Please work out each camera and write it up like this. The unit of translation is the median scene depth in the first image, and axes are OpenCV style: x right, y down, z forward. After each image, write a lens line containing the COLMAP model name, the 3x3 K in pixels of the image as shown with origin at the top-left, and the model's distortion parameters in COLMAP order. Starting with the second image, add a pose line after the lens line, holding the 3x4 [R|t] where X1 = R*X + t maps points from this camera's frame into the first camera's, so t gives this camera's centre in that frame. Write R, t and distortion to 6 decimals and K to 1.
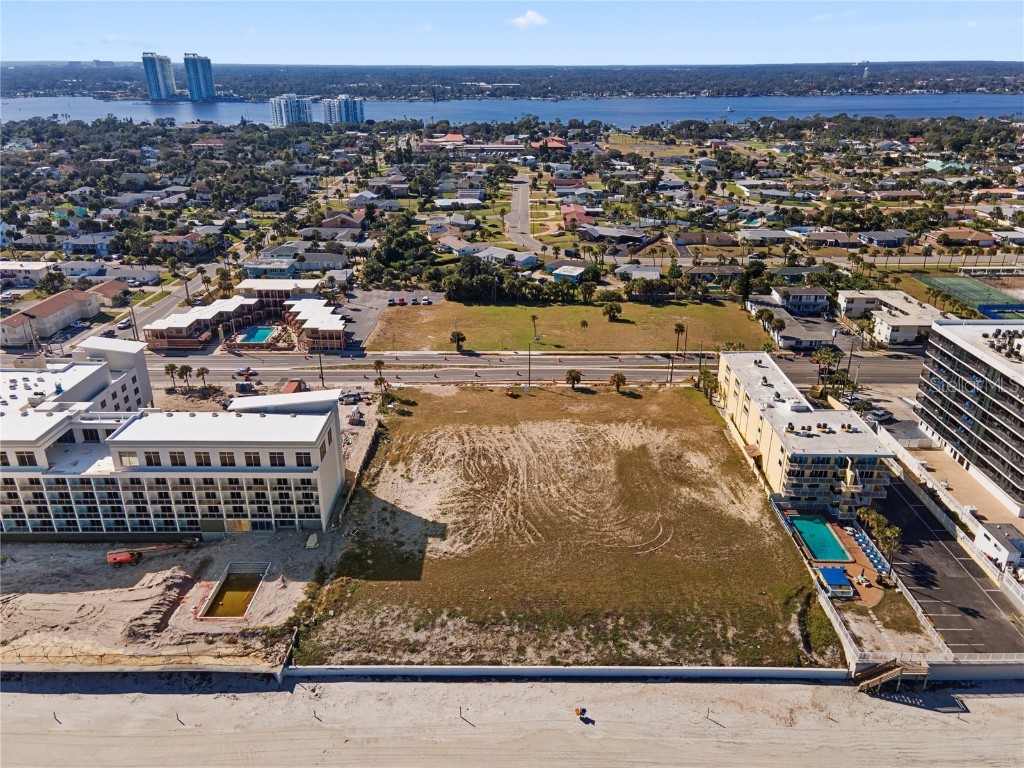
lens RADIAL K [[755.5, 0, 508.3], [0, 755.5, 373.8], [0, 0, 1]] dist [0.003531, 0.079149]
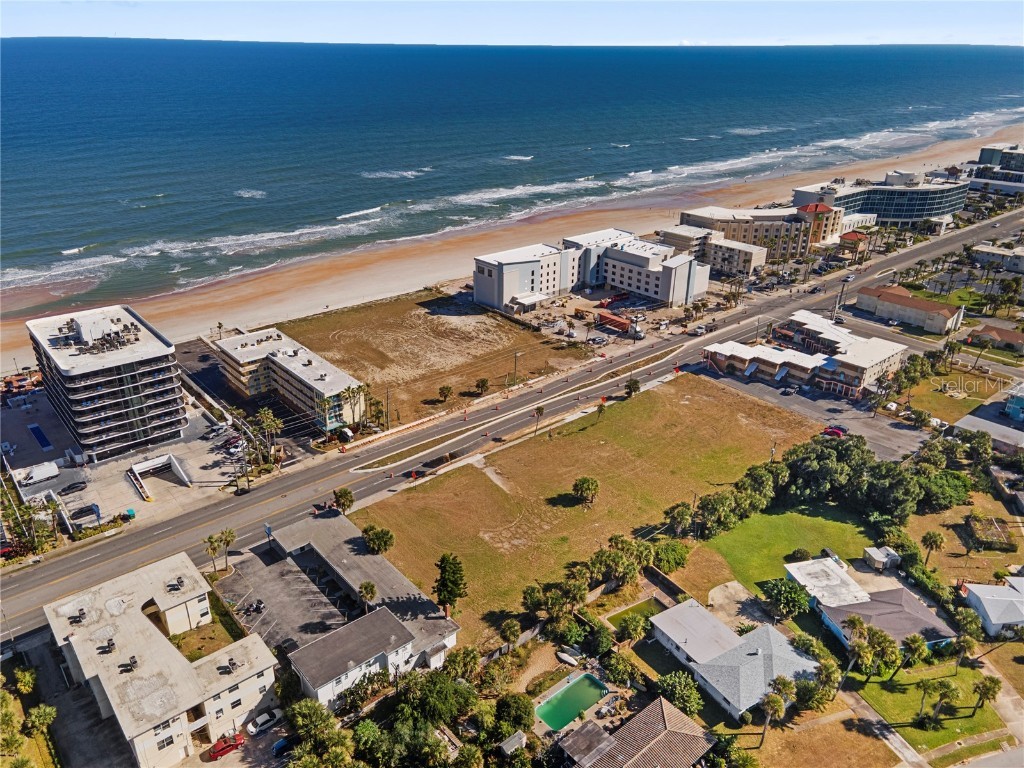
lens RADIAL K [[744.4, 0, 508.8], [0, 744.4, 382.9], [0, 0, 1]] dist [0.030257, 0.021246]
pose [[-0.752012, 0.268520, -0.601976, 0.539920], [-0.257385, 0.721136, 0.643208, -0.537004], [0.606820, 0.638640, -0.473190, 1.160243]]
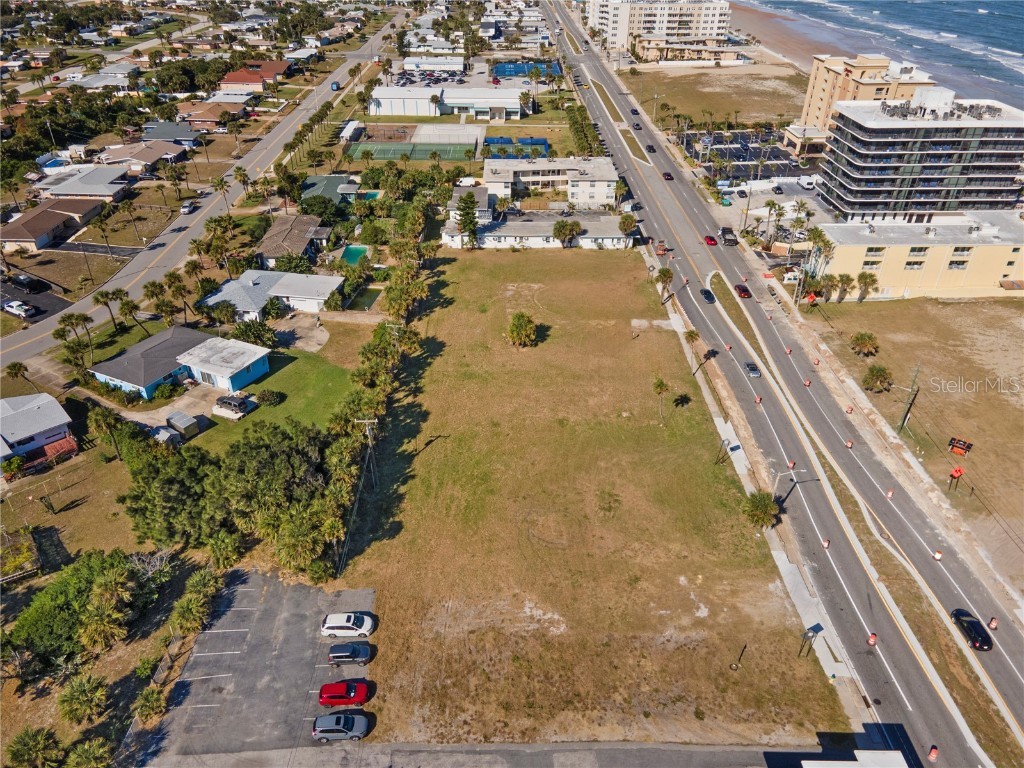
lens RADIAL K [[744.4, 0, 508.8], [0, 744.4, 382.9], [0, 0, 1]] dist [0.030257, 0.021246]
pose [[-0.022616, -0.526002, 0.850183, -0.330084], [0.372688, 0.784666, 0.495382, -0.311813], [-0.927681, 0.328056, 0.178288, 0.884703]]
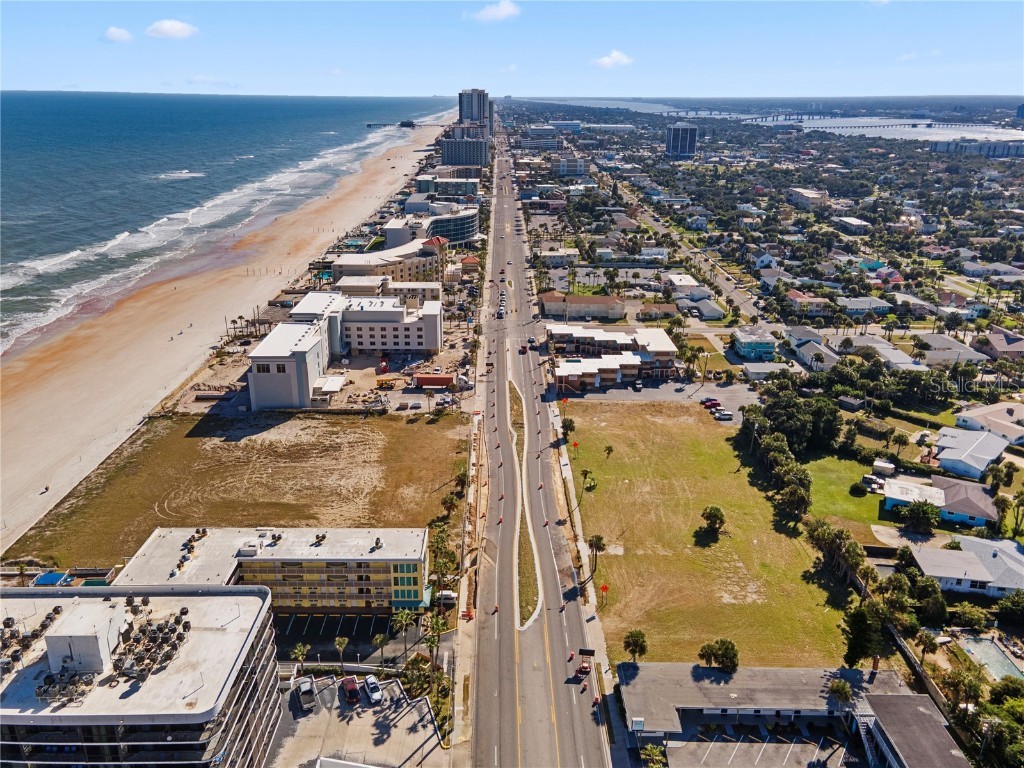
lens RADIAL K [[755.5, 0, 505.6], [0, 755.5, 355.8], [0, 0, 1]] dist [0.040281, 0.002962]
pose [[0.020043, 0.326304, -0.945052, 0.705332], [-0.383923, 0.875285, 0.294073, -0.326735], [0.923148, 0.356933, 0.142819, 0.645817]]
